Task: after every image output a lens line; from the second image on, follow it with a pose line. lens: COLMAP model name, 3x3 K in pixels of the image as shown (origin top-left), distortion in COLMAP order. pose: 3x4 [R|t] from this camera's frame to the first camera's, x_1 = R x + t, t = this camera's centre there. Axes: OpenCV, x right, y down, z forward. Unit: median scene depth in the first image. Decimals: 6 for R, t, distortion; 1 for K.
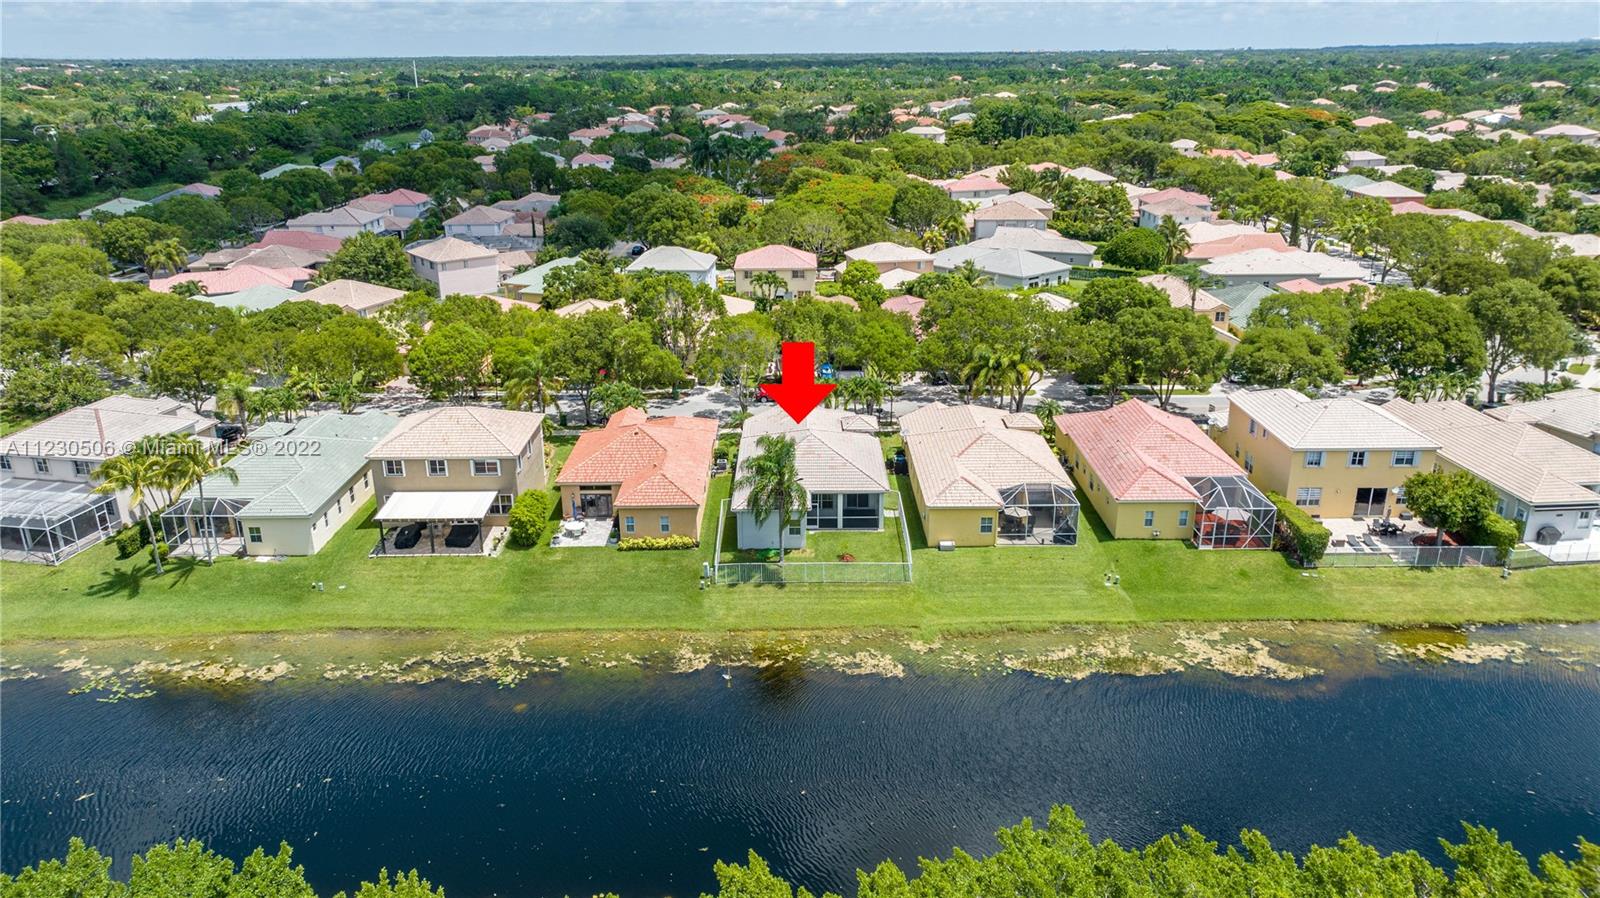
lens RADIAL K [[1098.3, 0, 805.1], [0, 1098.3, 444.3], [0, 0, 1]] dist [-0.027092, 0.030626]
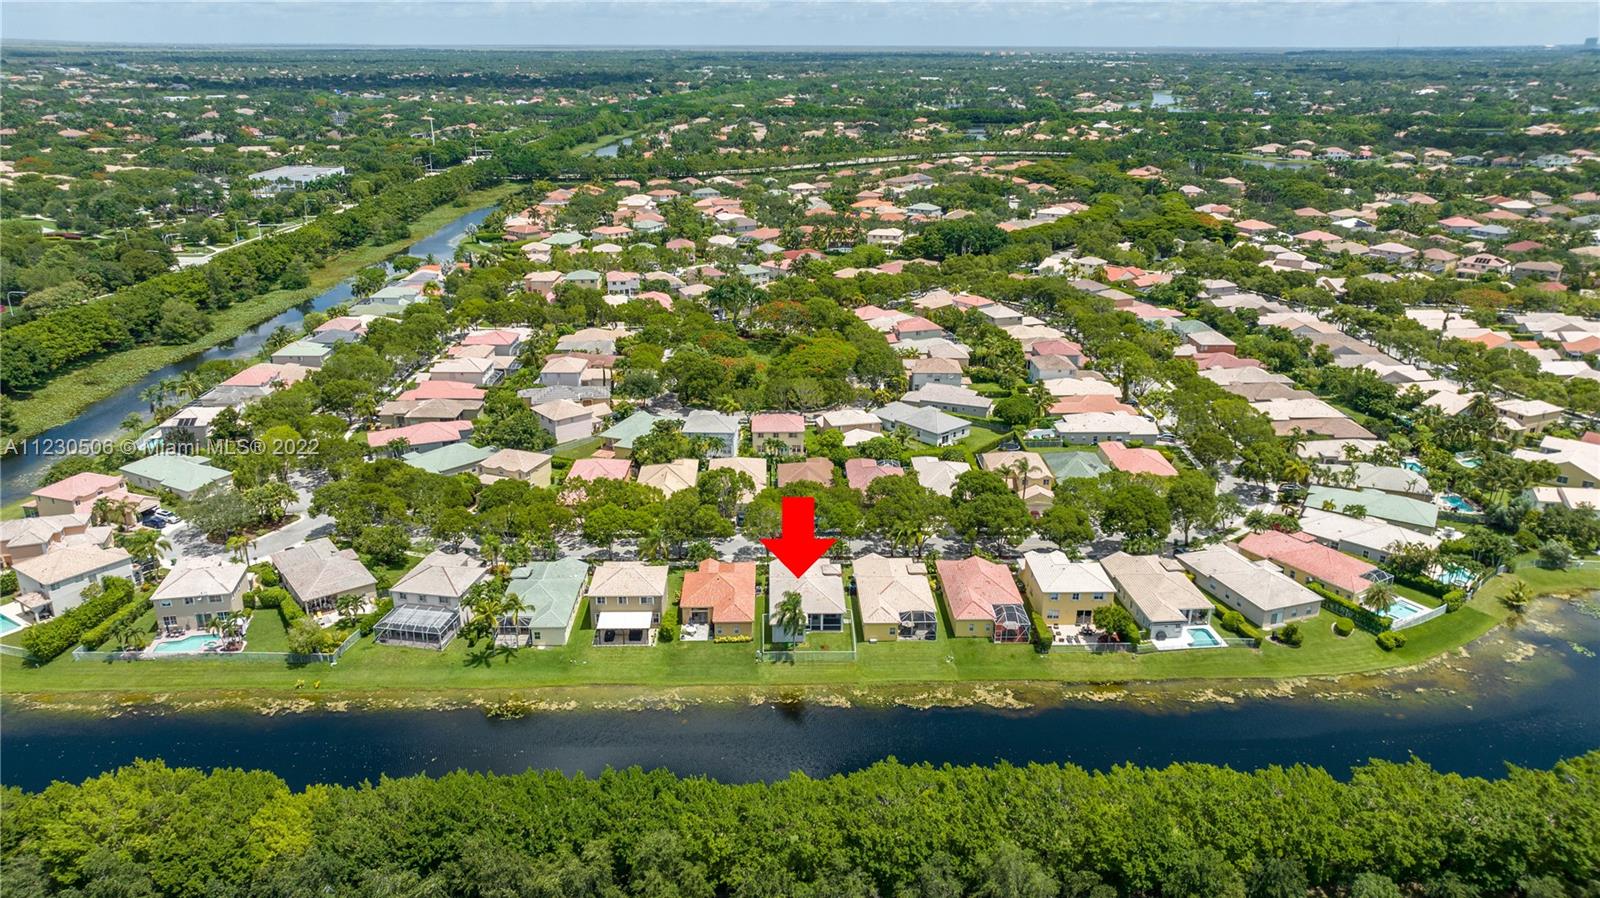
lens RADIAL K [[1098.3, 0, 789.6], [0, 1098.3, 444.2], [0, 0, 1]] dist [-0.027092, 0.030626]
pose [[0.999953, 0.001150, 0.009614, -0.048658], [-0.001251, 0.999944, 0.010495, -0.294765], [-0.009601, -0.010507, 0.999899, -1.045866]]
